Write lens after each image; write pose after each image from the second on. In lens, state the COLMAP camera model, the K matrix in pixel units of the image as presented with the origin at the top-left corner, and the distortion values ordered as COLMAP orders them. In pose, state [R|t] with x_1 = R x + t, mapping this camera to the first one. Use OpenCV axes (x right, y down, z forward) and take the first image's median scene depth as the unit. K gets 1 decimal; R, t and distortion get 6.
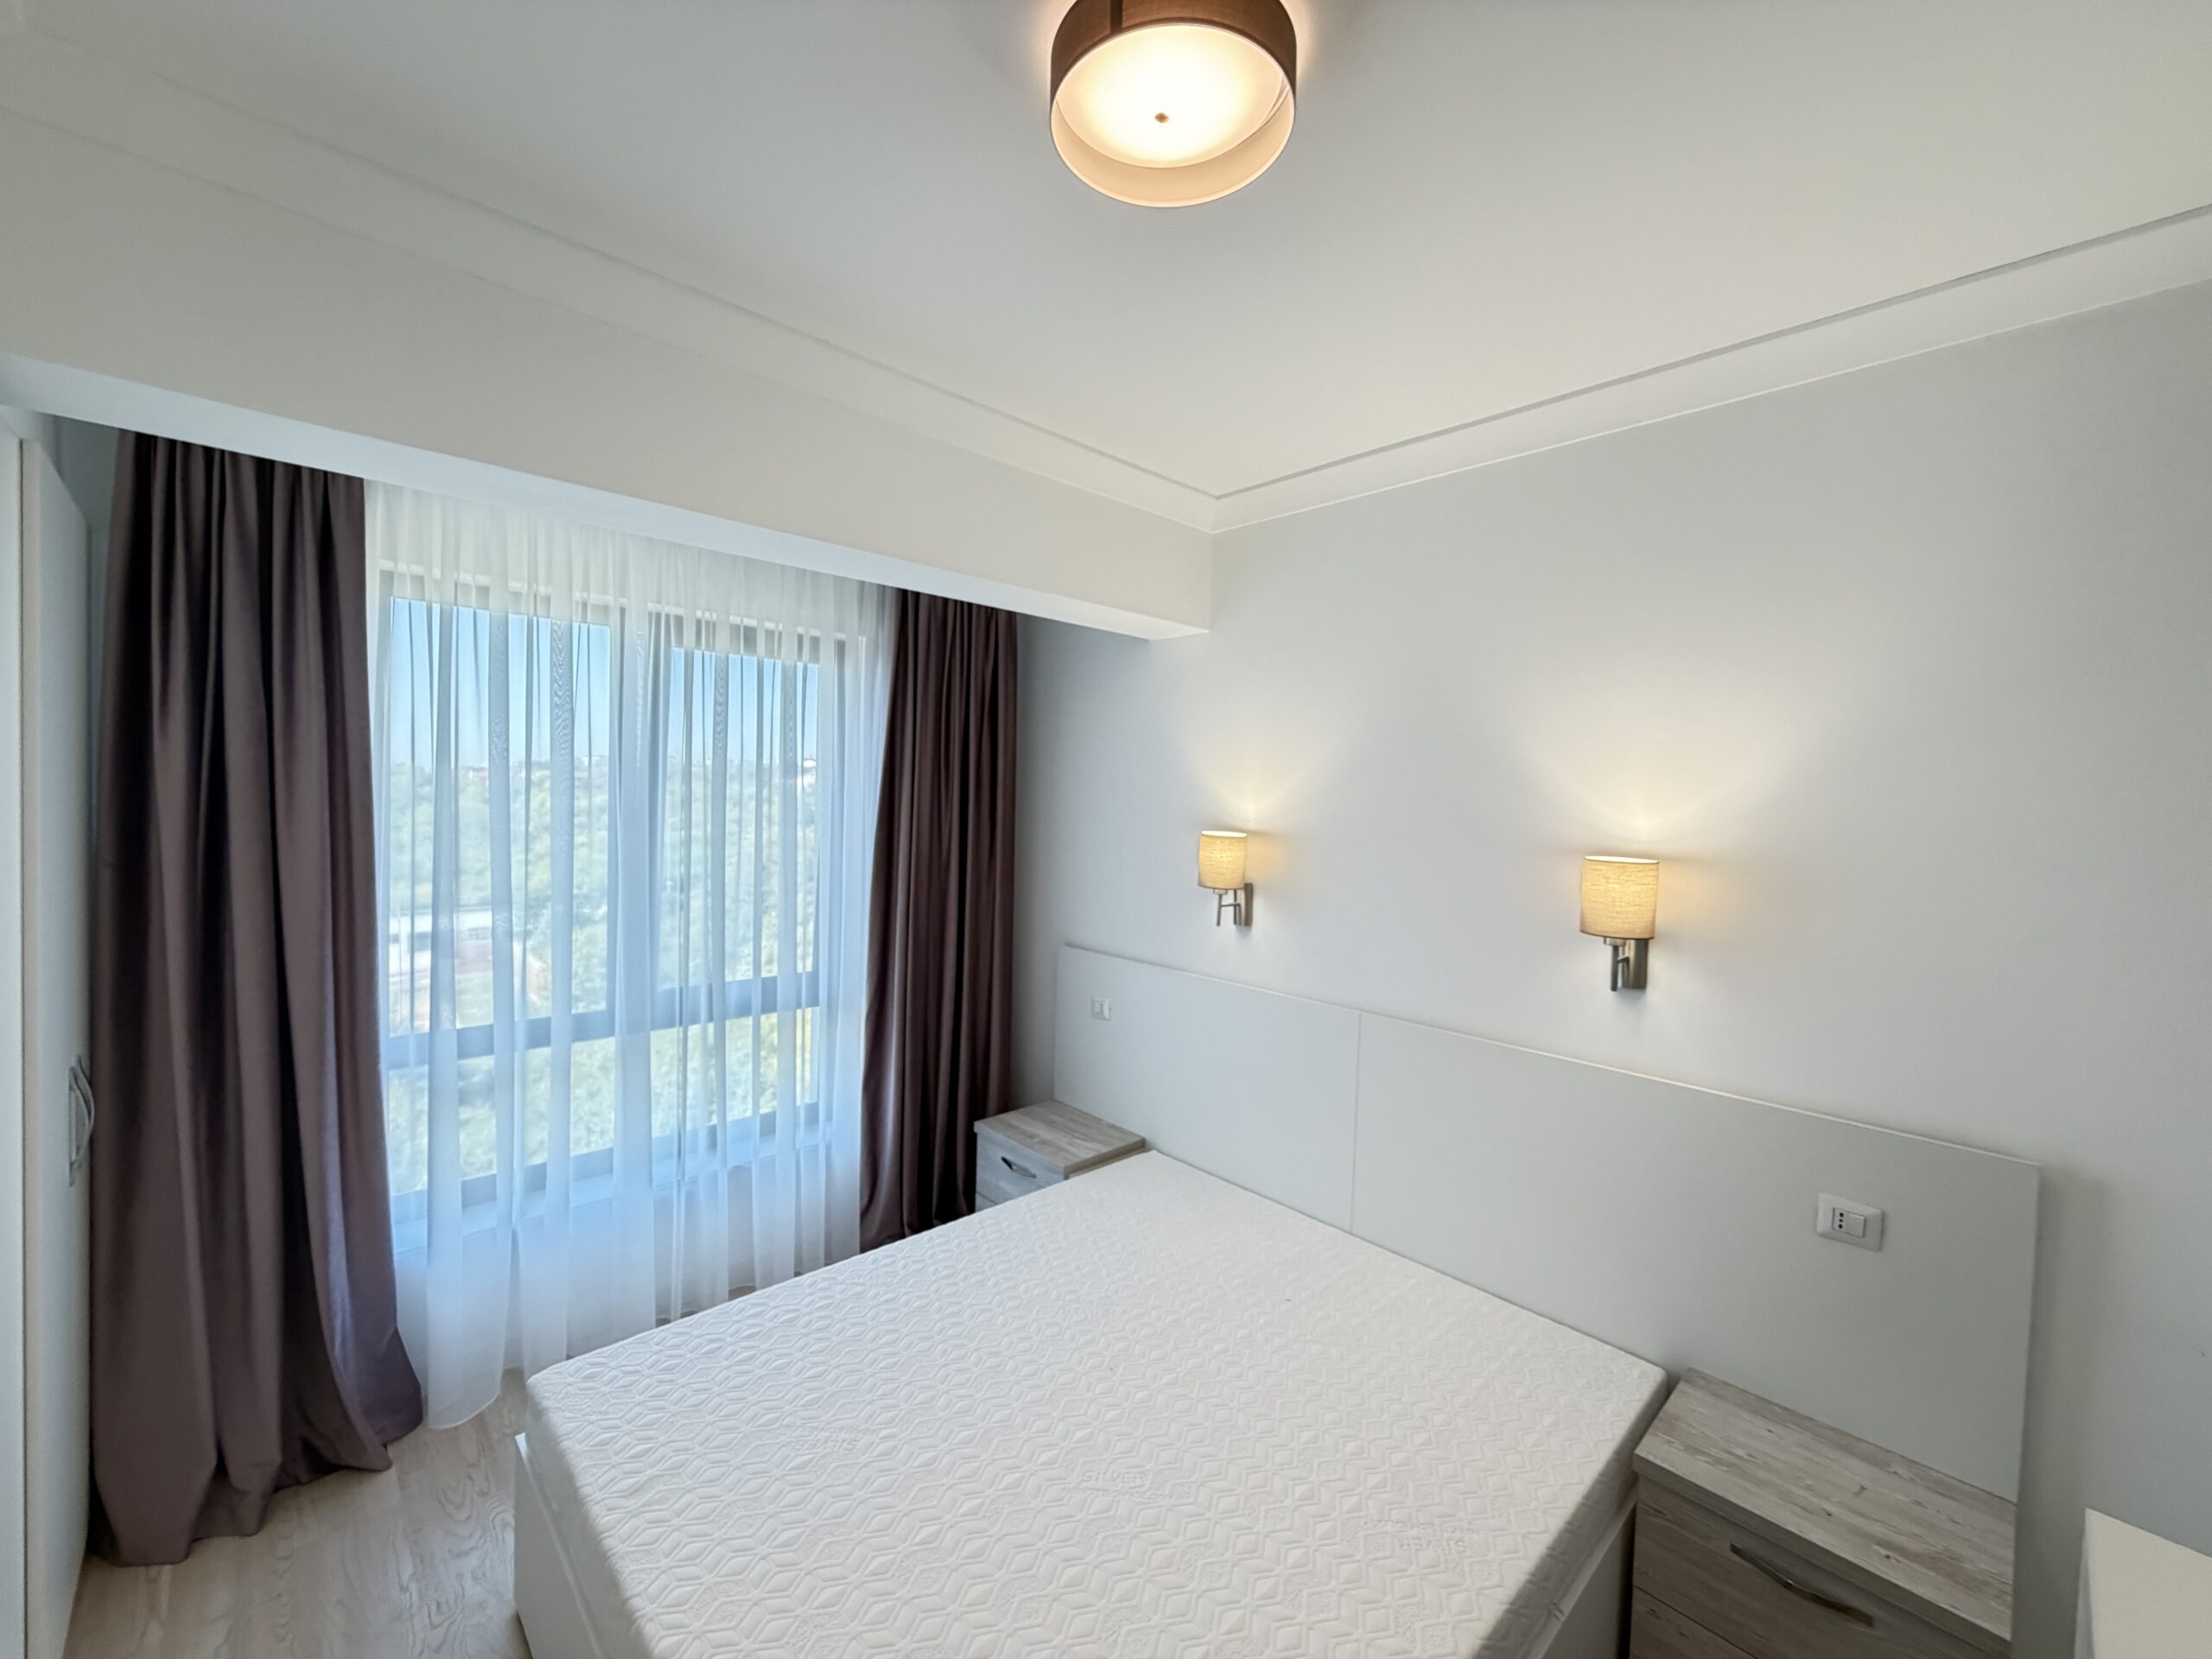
lens RADIAL K [[881.1, 0, 1099.0], [0, 881.1, 840.2], [0, 0, 1]] dist [-0.003657, 0.000677]
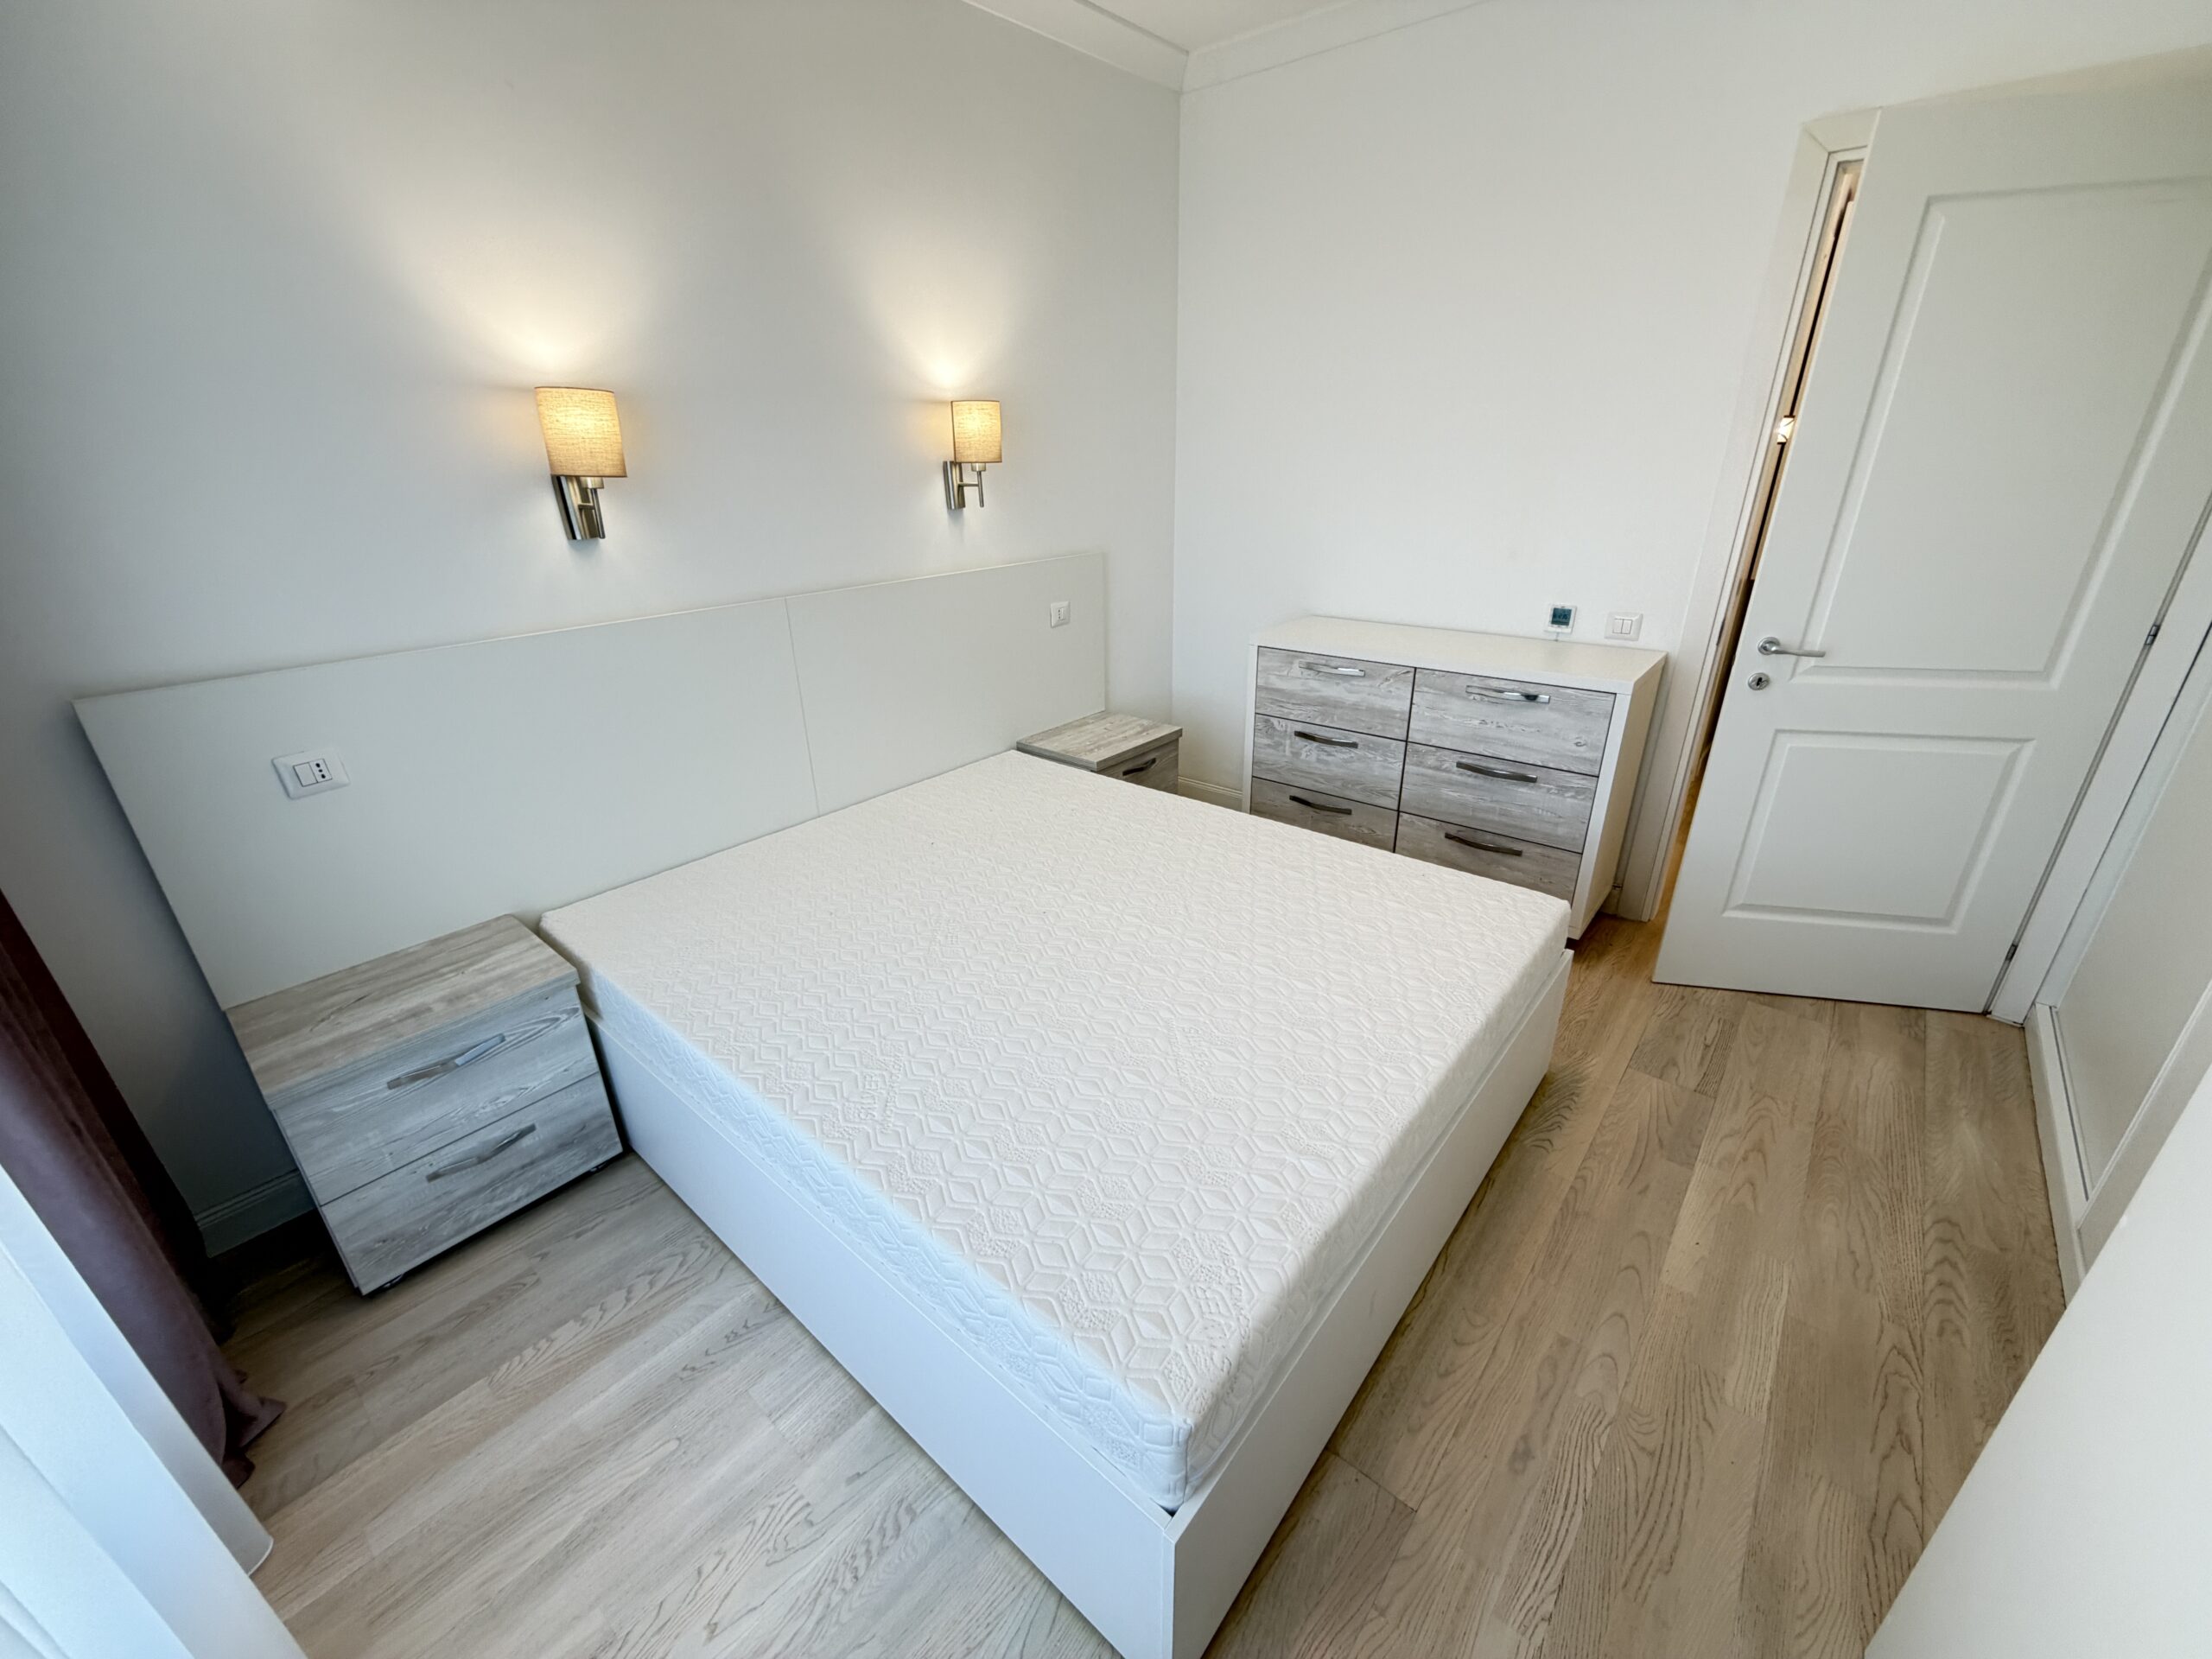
lens RADIAL K [[881.1, 0, 1097.8], [0, 881.1, 825.8], [0, 0, 1]] dist [-0.003657, 0.000677]
pose [[-0.117363, -0.412937, 0.903166, -0.823258], [0.064679, 0.904342, 0.421880, 0.045565], [-0.990981, 0.107929, -0.079428, 0.894174]]
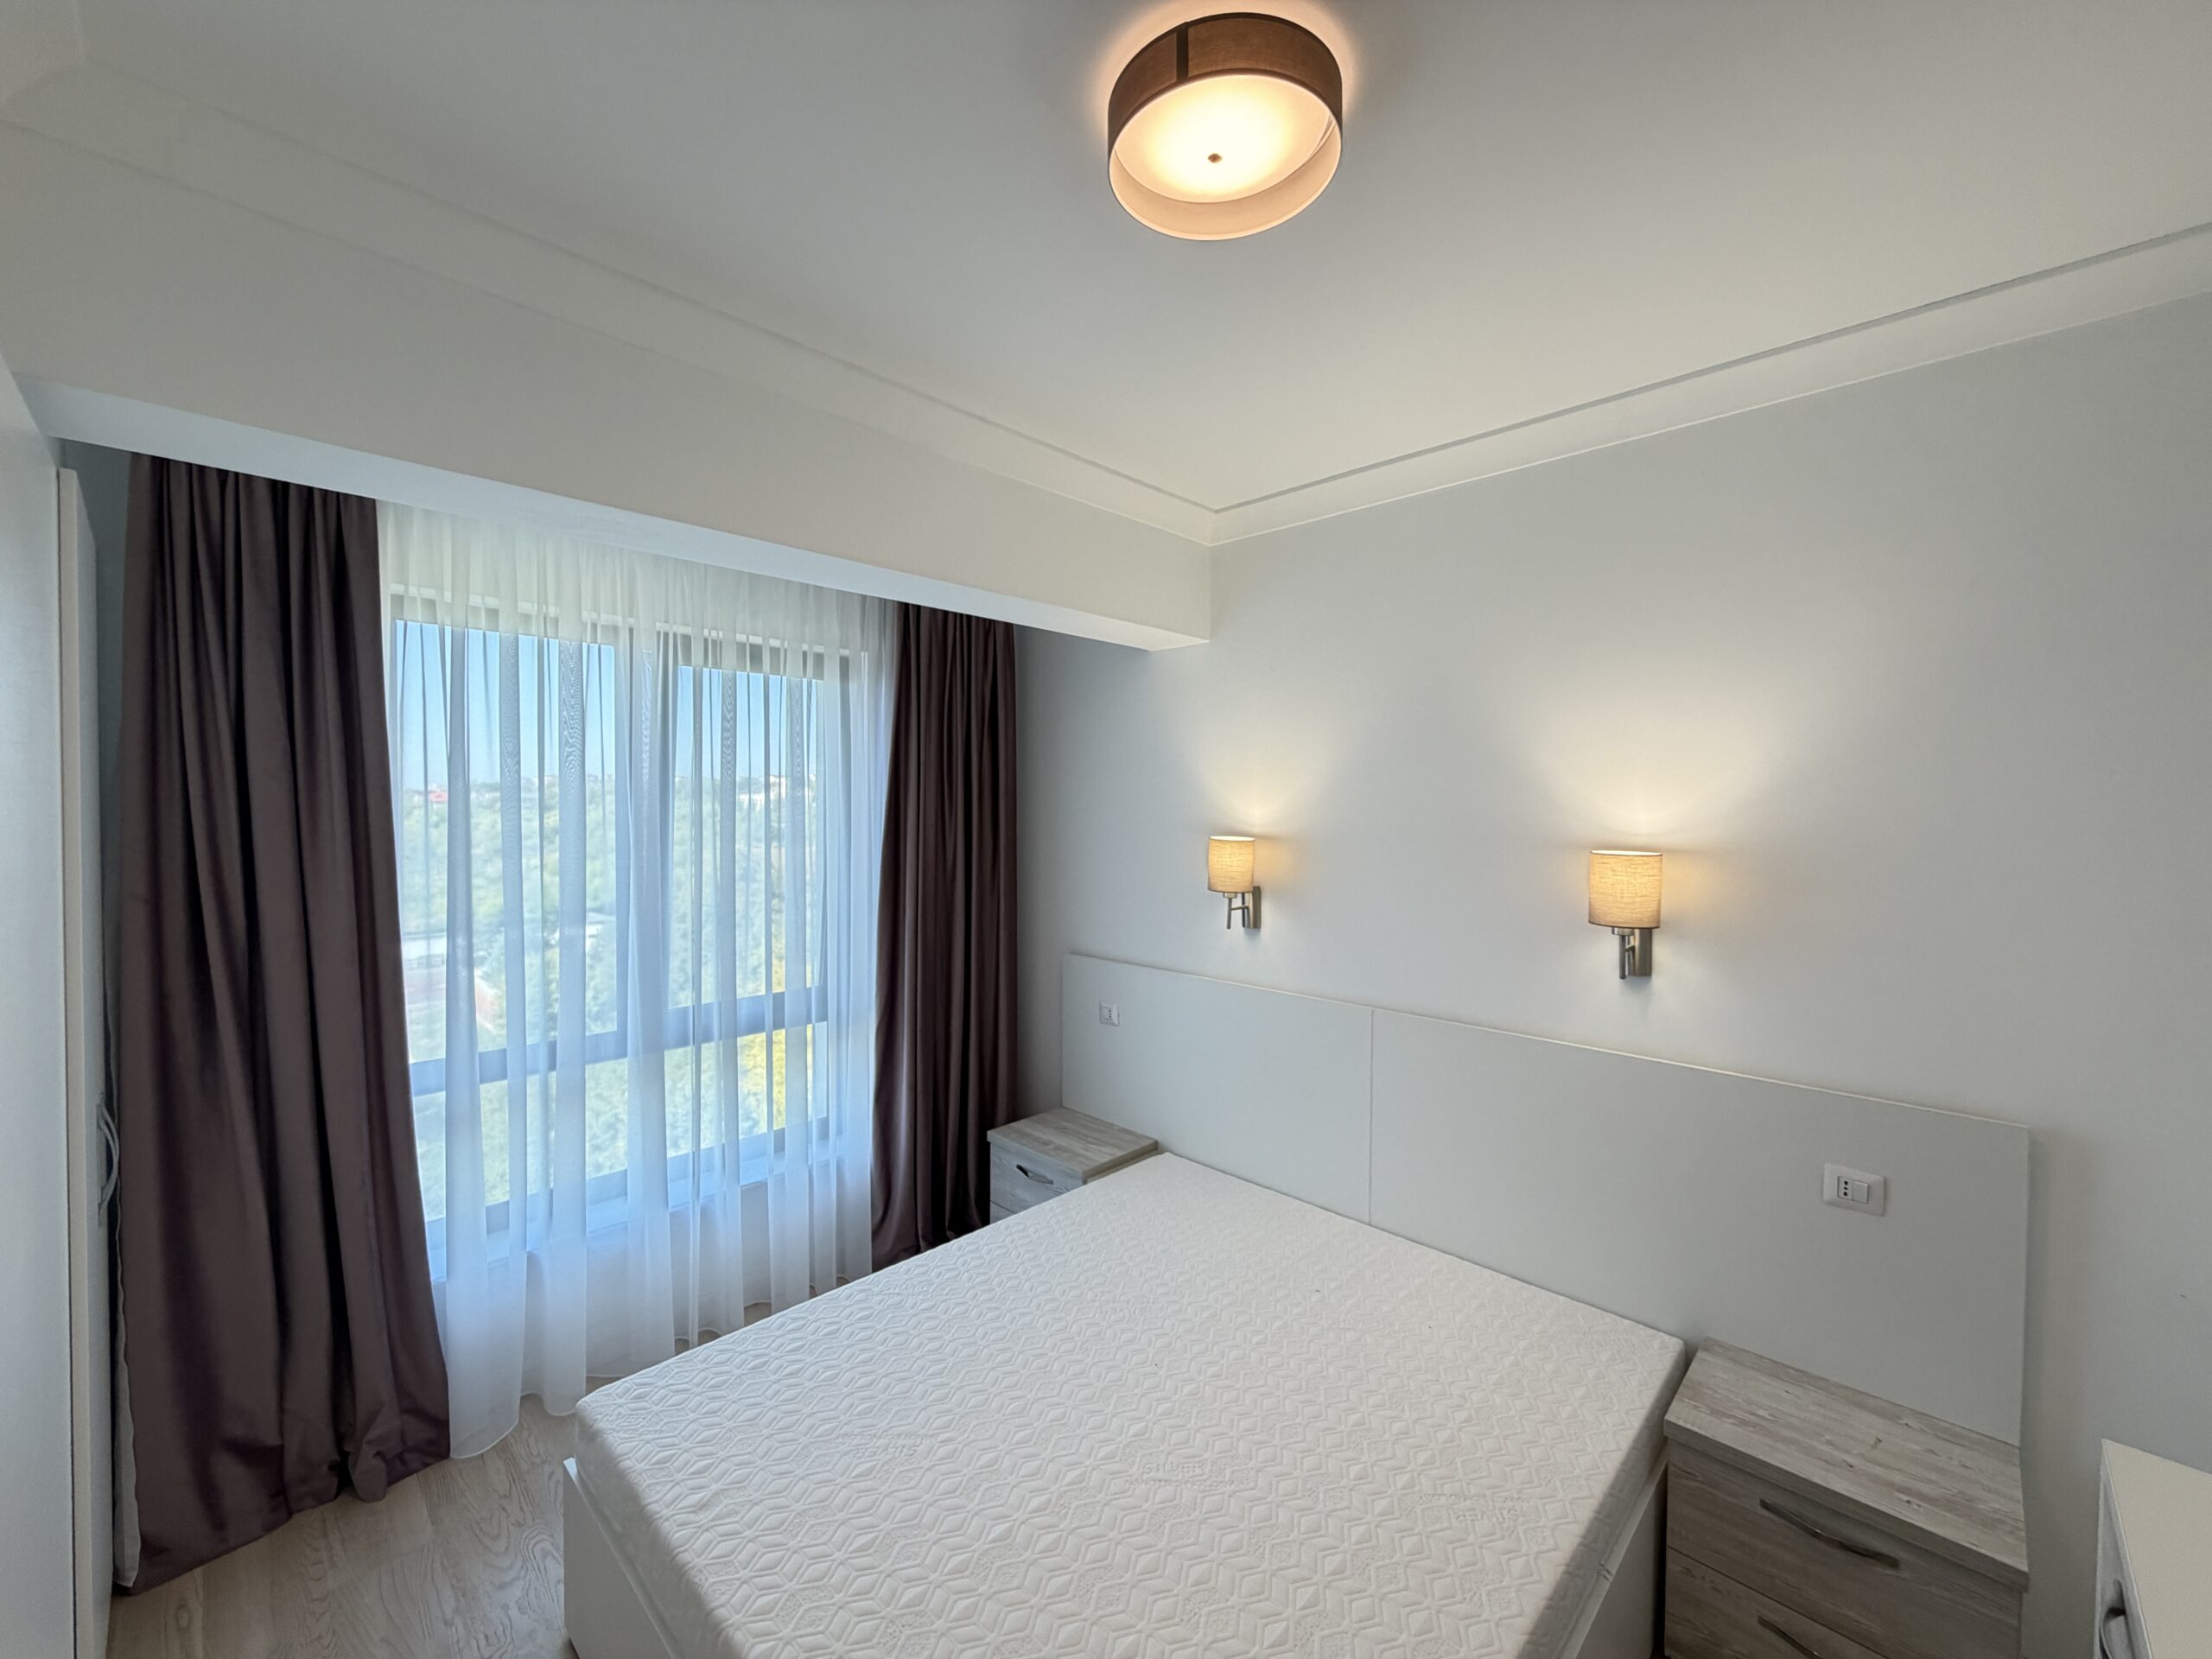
lens RADIAL K [[881.1, 0, 1098.6], [0, 881.1, 840.3], [0, 0, 1]] dist [-0.003657, 0.000677]
pose [[0.998905, -0.024699, 0.039740, -0.069512], [0.025110, 0.999636, -0.009893, 0.001267], [-0.039481, 0.010880, 0.999161, -0.021066]]
